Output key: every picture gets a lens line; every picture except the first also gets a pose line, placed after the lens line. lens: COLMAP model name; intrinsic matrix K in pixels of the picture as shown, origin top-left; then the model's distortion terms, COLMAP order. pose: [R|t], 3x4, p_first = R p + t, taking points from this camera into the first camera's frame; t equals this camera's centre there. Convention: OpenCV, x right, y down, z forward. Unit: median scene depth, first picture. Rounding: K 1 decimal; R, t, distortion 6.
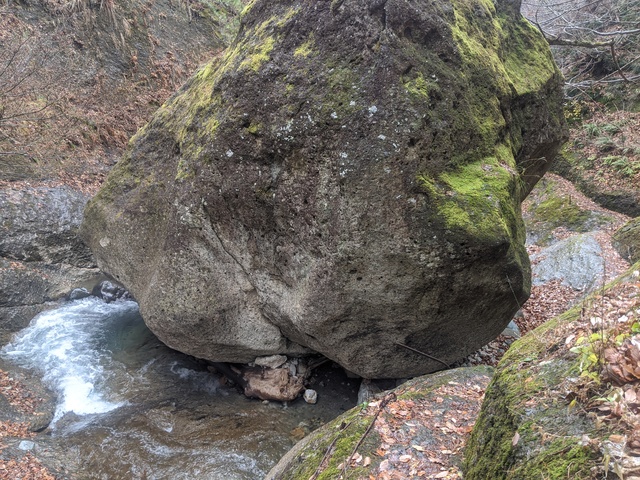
lens RADIAL K [[501.7, 0, 319.1], [0, 501.7, 243.7], [0, 0, 1]] dist [-0.006249, -0.019010]
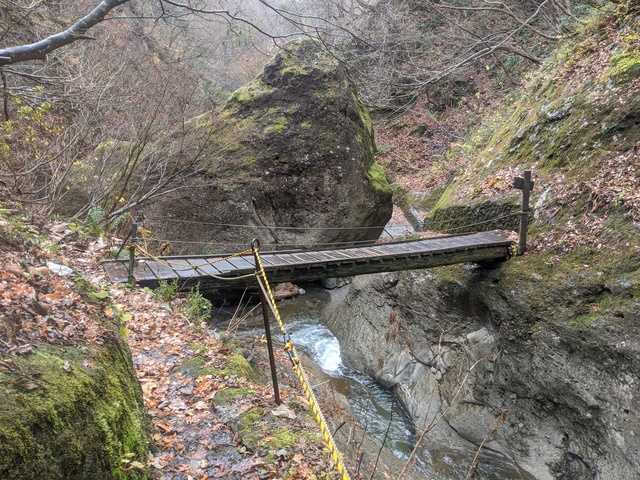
lens RADIAL K [[501.7, 0, 320.7], [0, 501.7, 238.3], [0, 0, 1]] dist [-0.006249, -0.019010]
pose [[0.792669, -0.179566, 0.582607, -1.380141], [0.191150, 0.980654, 0.042179, 0.040274], [-0.578910, 0.077932, 0.811659, -0.843823]]
